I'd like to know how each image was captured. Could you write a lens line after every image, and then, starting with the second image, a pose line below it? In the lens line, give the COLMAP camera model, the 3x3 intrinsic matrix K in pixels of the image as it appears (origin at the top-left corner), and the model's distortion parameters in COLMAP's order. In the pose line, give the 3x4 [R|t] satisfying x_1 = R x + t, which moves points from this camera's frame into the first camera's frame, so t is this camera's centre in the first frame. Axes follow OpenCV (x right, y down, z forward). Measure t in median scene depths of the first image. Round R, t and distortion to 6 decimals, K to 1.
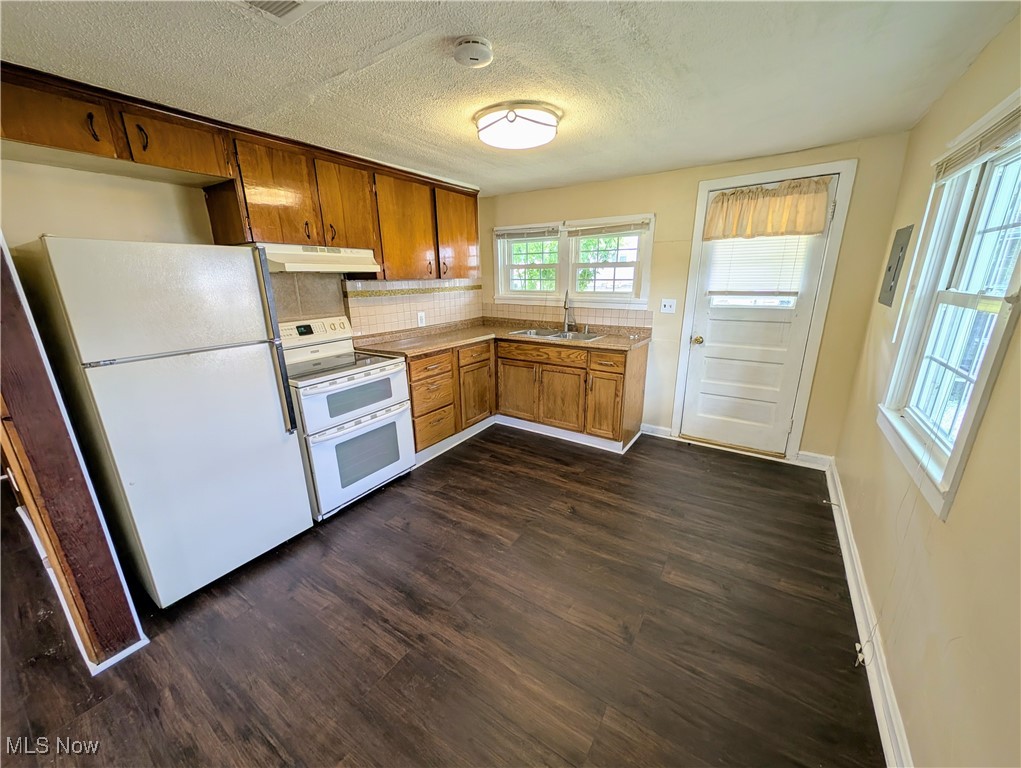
lens RADIAL K [[384.6, 0, 507.9], [0, 384.6, 384.9], [0, 0, 1]] dist [0.008035, -0.003026]
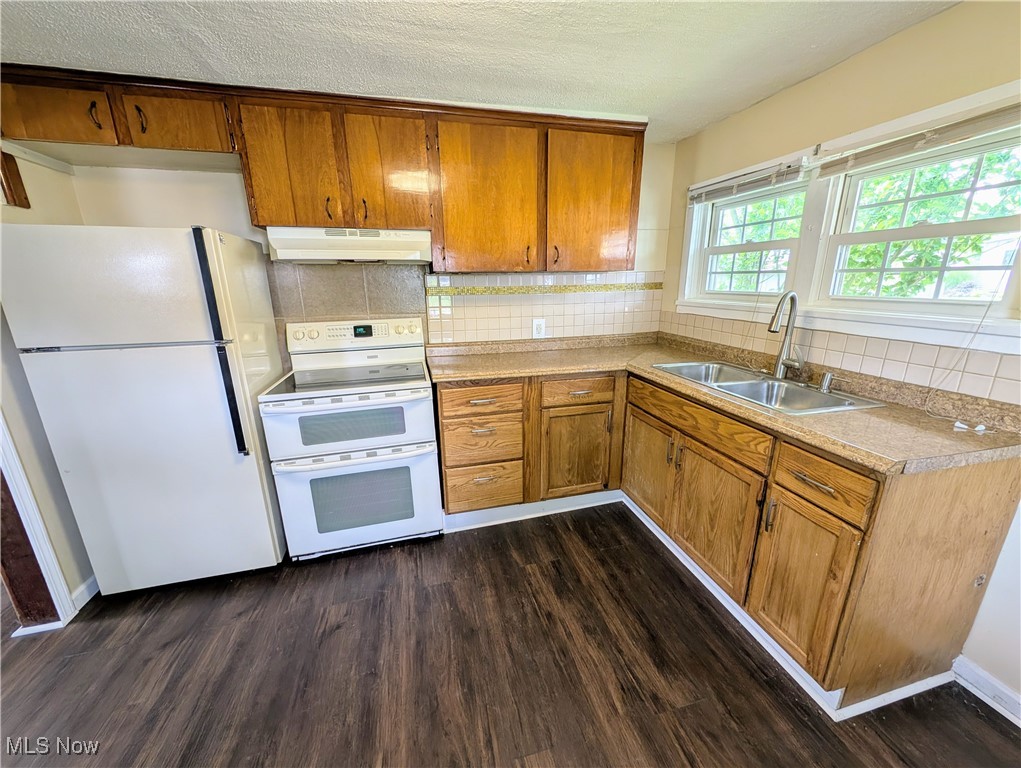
lens RADIAL K [[384.6, 0, 507.5], [0, 384.6, 384.5], [0, 0, 1]] dist [0.008035, -0.003026]
pose [[0.747313, 0.176407, -0.640628, 0.256280], [-0.178449, 0.981979, 0.062237, -0.122406], [0.640062, 0.067809, 0.765325, 0.502573]]
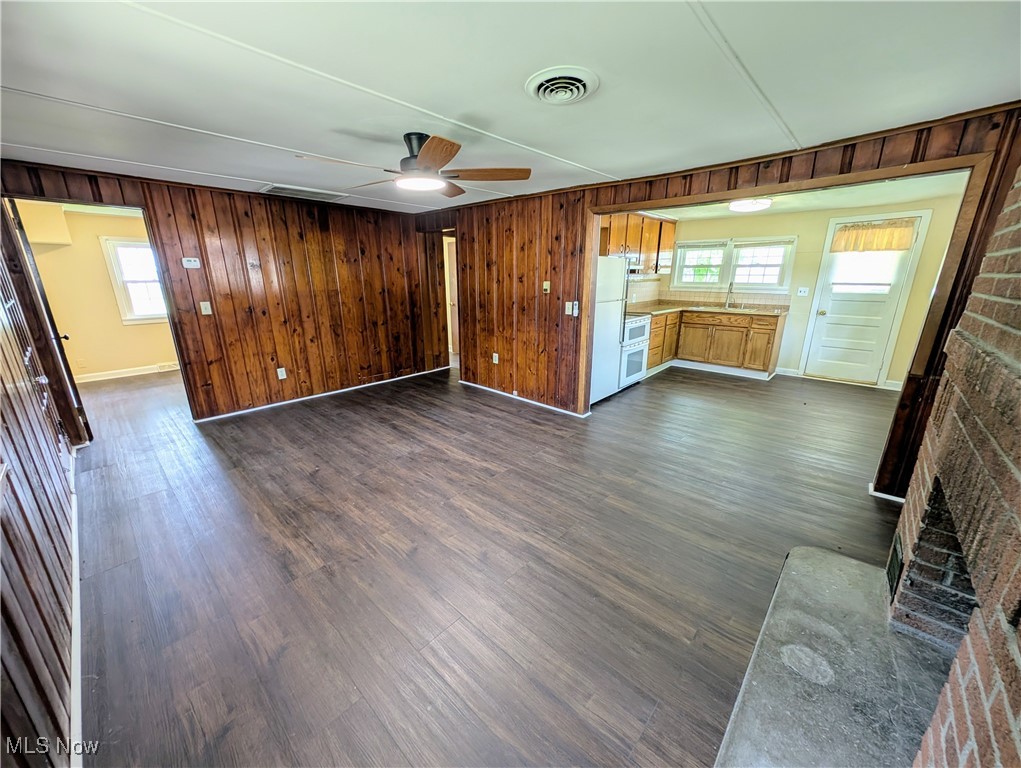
lens RADIAL K [[384.6, 0, 512.1], [0, 384.6, 382.7], [0, 0, 1]] dist [0.008035, -0.003026]
pose [[0.988790, 0.053721, -0.139317, -0.594658], [-0.053453, 0.998554, 0.005664, 0.254568], [0.139420, 0.001846, 0.990232, -0.852057]]
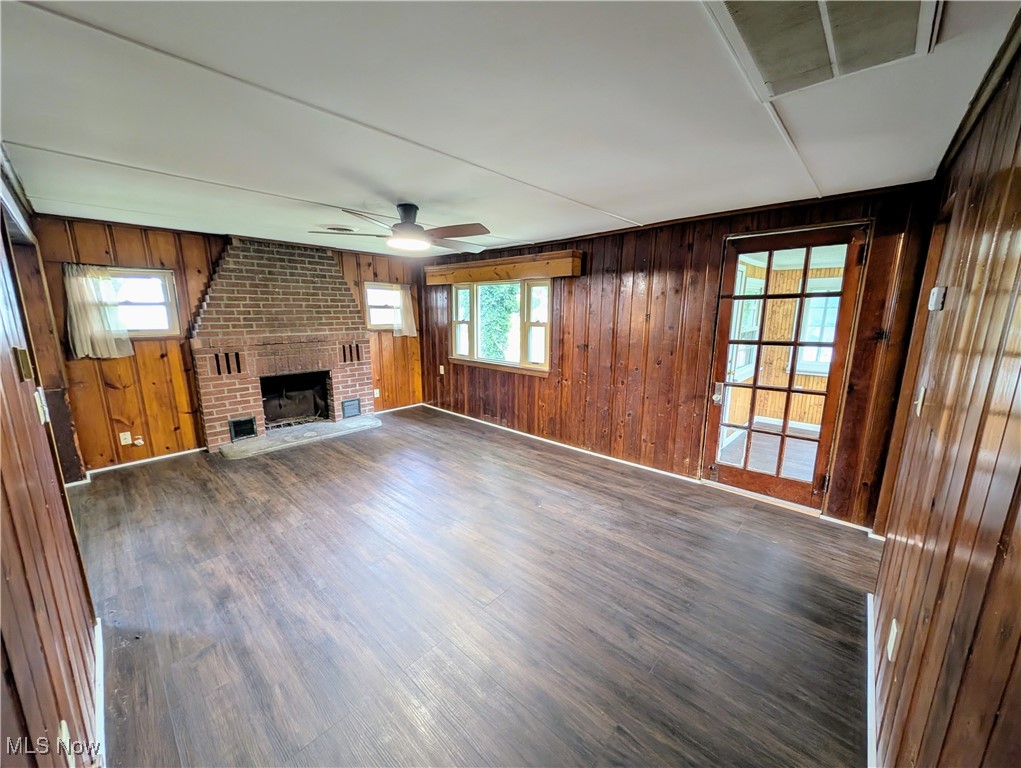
lens RADIAL K [[384.6, 0, 510.8], [0, 384.6, 387.1], [0, 0, 1]] dist [0.008035, -0.003026]
pose [[-0.988580, -0.015843, 0.149861, -1.274438], [0.052677, 0.895395, 0.442146, -0.206995], [-0.141190, 0.444990, -0.884335, 0.784202]]
